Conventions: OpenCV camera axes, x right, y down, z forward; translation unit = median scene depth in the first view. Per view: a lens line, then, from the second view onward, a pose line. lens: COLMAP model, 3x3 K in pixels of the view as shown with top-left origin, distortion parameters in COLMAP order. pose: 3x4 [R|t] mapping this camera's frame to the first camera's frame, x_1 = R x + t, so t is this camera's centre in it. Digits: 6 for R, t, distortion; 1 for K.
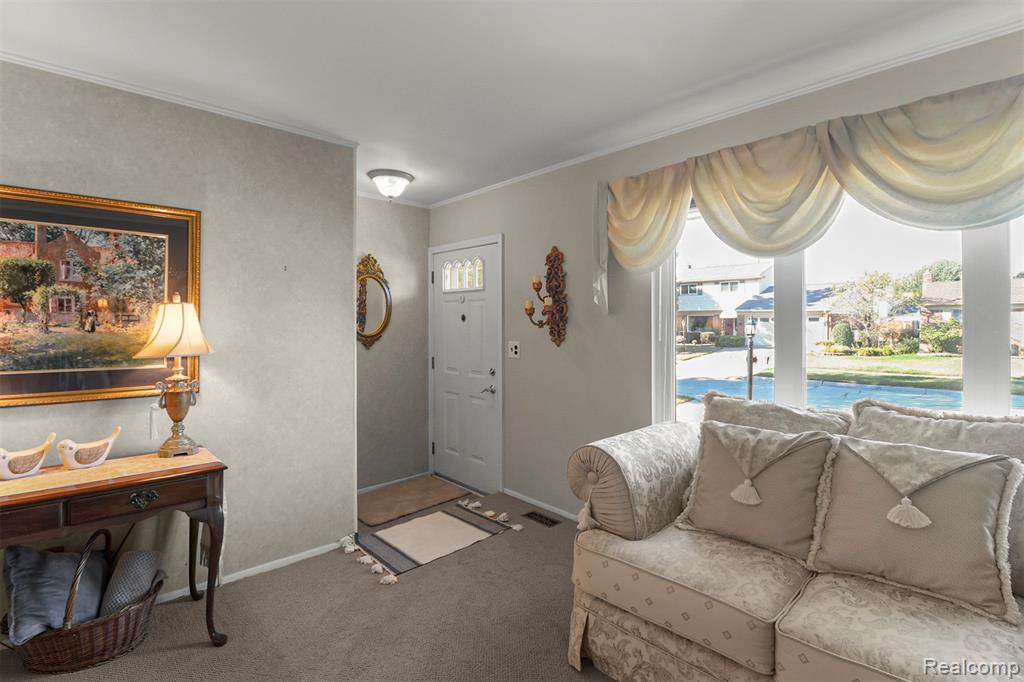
lens RADIAL K [[479.3, 0, 514.7], [0, 479.3, 324.6], [0, 0, 1]] dist [0.000879, -0.010546]
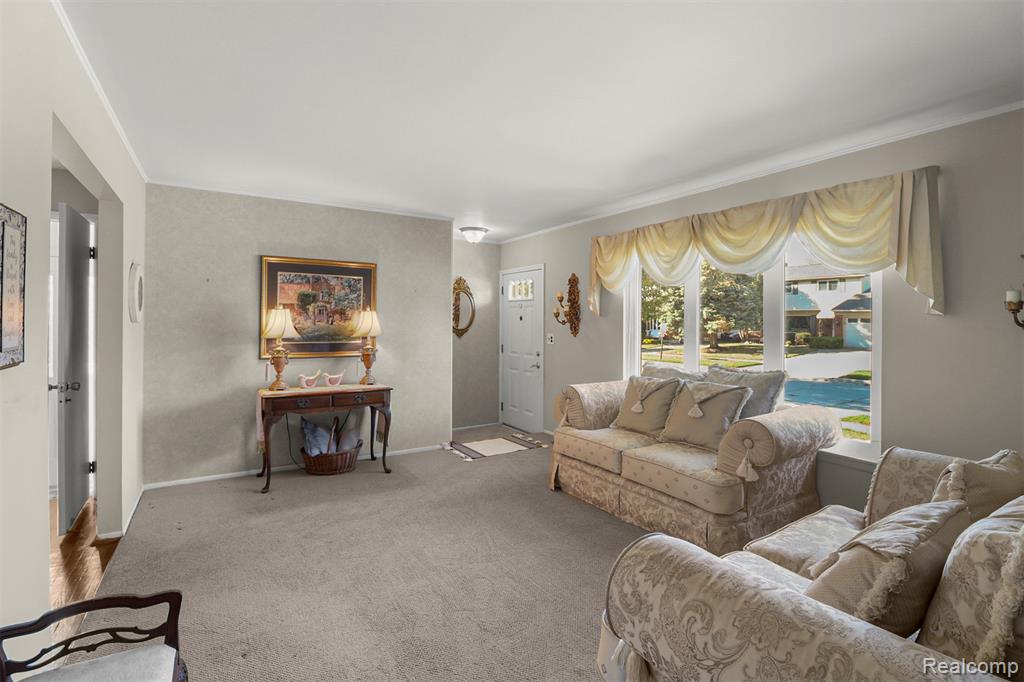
lens RADIAL K [[479.3, 0, 514.7], [0, 479.3, 324.6], [0, 0, 1]] dist [0.000879, -0.010546]
pose [[0.981434, 0.007970, -0.191633, 0.234211], [-0.007456, 0.999966, 0.003403, 0.001766], [0.191653, -0.001911, 0.981461, -0.690790]]
